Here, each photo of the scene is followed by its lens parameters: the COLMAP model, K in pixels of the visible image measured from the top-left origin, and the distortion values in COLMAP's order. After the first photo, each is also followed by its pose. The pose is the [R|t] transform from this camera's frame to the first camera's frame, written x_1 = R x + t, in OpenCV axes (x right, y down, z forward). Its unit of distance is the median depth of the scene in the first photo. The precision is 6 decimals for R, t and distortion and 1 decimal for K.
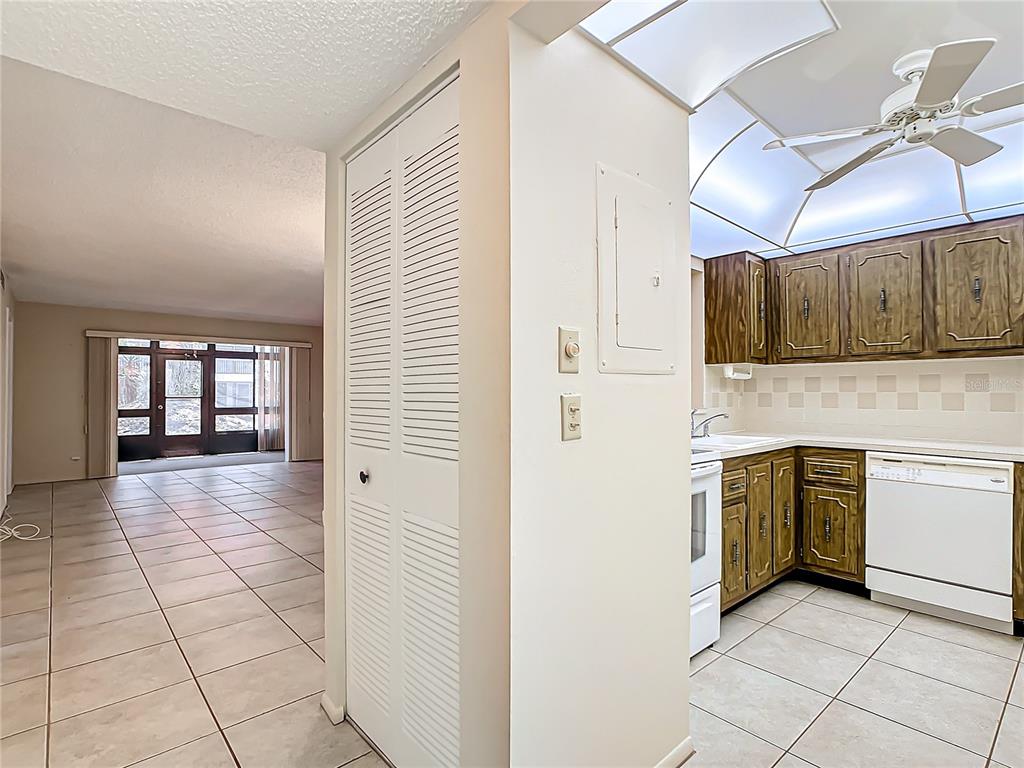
lens RADIAL K [[527.3, 0, 512.6], [0, 527.3, 383.4], [0, 0, 1]] dist [-0.037108, 0.014479]
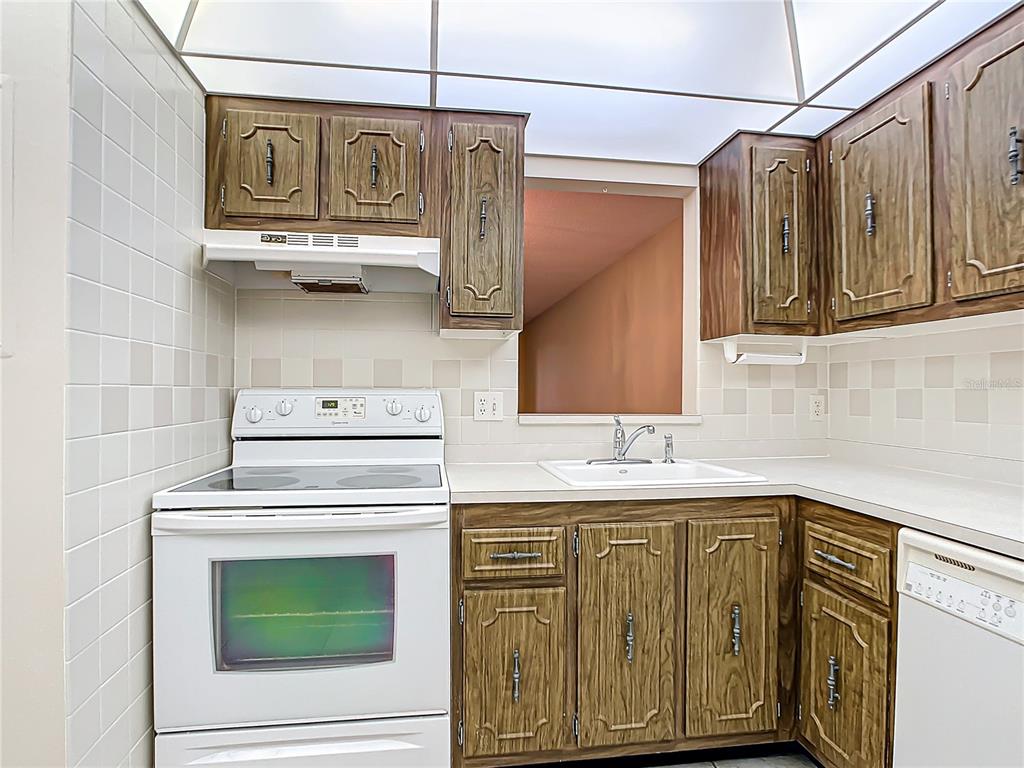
lens RADIAL K [[527.3, 0, 512.1], [0, 527.3, 389.6], [0, 0, 1]] dist [-0.037108, 0.014479]
pose [[0.829644, 0.000197, -0.558293, 0.618136], [0.007652, 0.999902, 0.011723, 0.011765], [0.558240, -0.013998, 0.829561, 0.457307]]
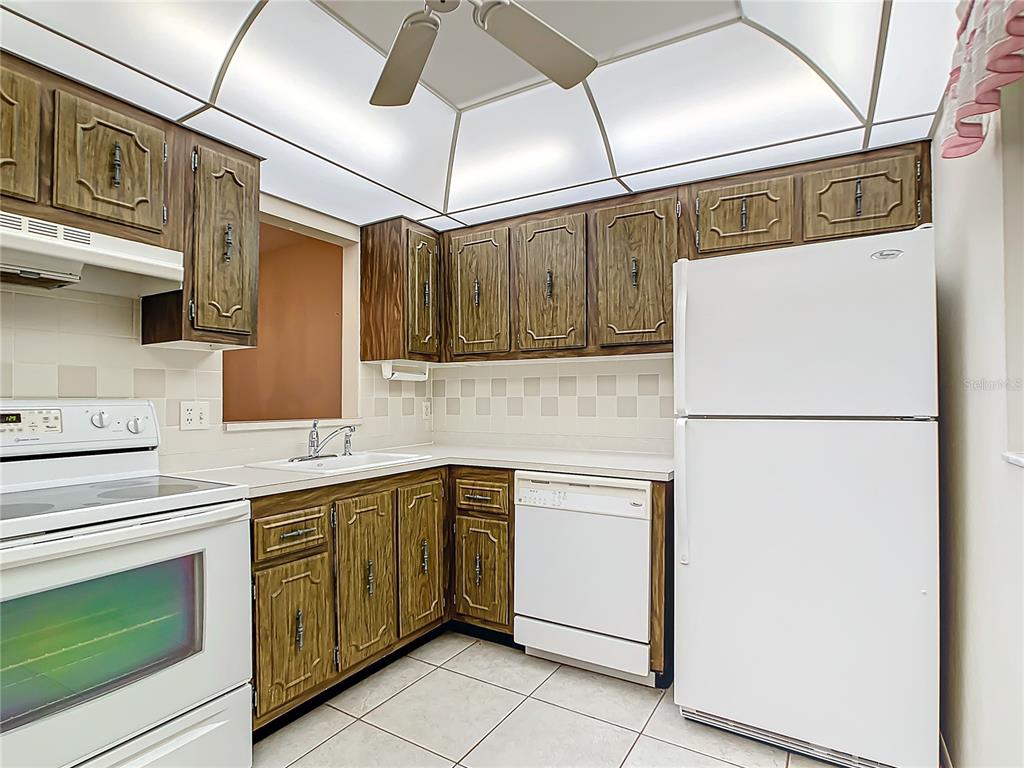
lens RADIAL K [[527.3, 0, 521.1], [0, 527.3, 395.5], [0, 0, 1]] dist [-0.037108, 0.014479]
pose [[0.950651, -0.003381, 0.310245, 0.416174], [0.000191, 0.999947, 0.010313, 0.007493], [-0.310264, -0.009745, 0.950601, 0.222286]]
